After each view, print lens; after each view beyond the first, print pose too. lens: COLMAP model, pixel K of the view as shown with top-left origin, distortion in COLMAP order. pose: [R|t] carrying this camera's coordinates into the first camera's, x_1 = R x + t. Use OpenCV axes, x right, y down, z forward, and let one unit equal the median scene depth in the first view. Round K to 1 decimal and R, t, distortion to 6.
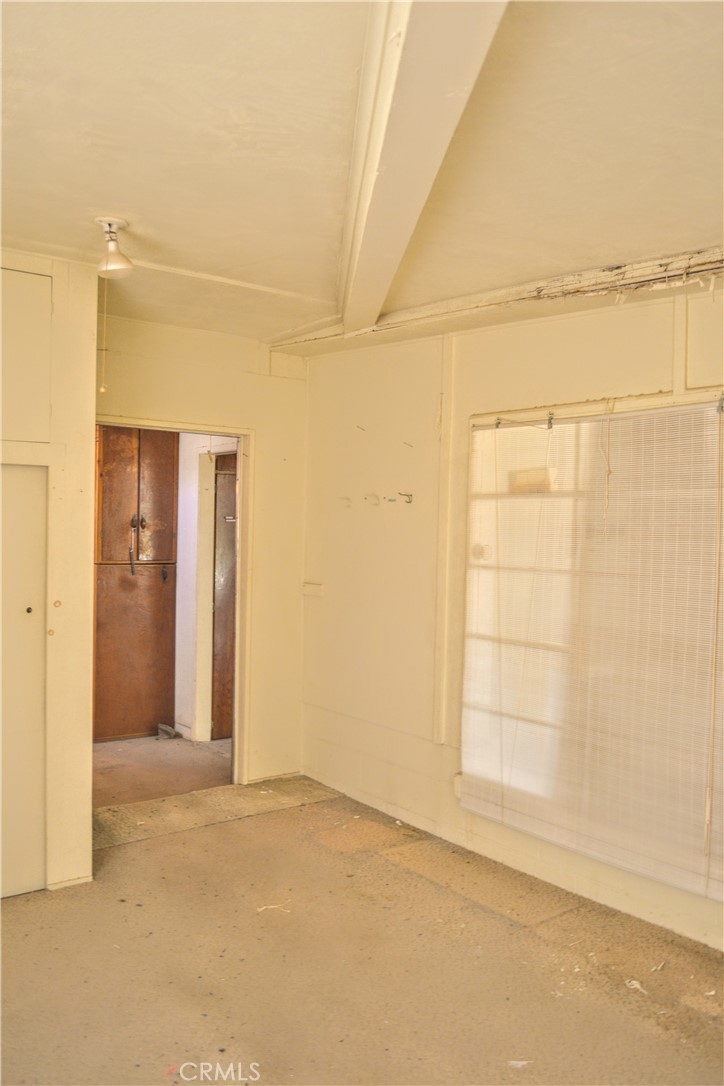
lens RADIAL K [[880.9, 0, 362.0], [0, 880.9, 543.0], [0, 0, 1]] dist [-0.063283, -0.005601]
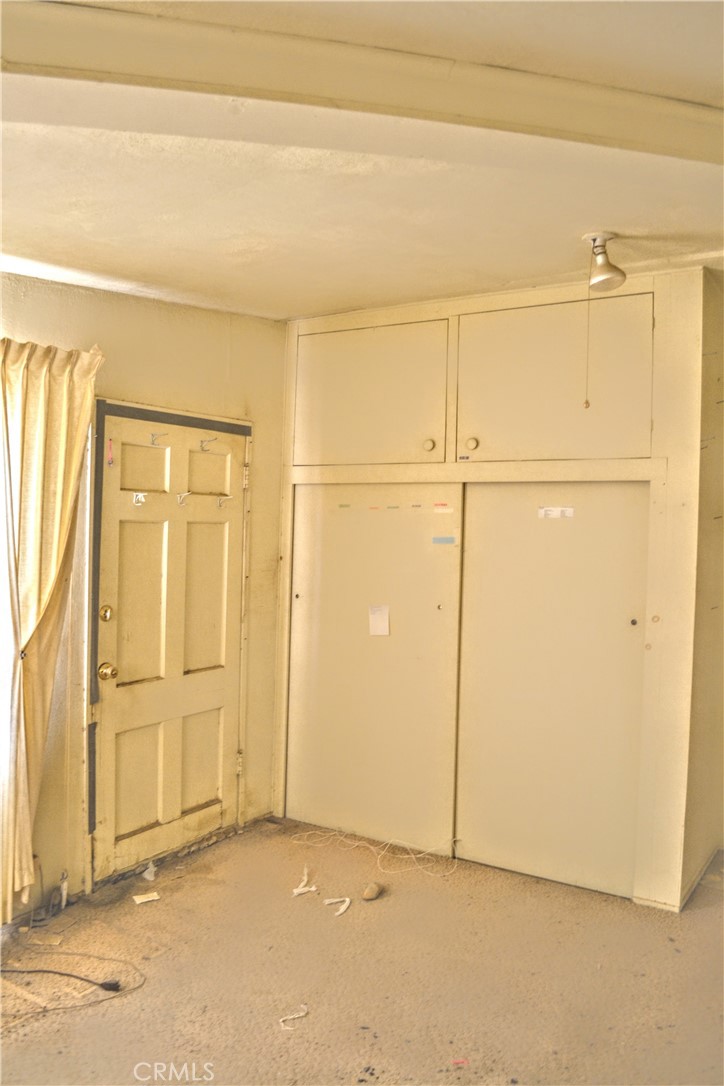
lens RADIAL K [[880.9, 0, 362.0], [0, 880.9, 543.0], [0, 0, 1]] dist [-0.063283, -0.005601]
pose [[0.335532, 0.011096, -0.941964, 0.478401], [-0.033577, 0.999436, -0.000187, -0.005561], [0.941430, 0.031691, 0.335715, 0.351918]]
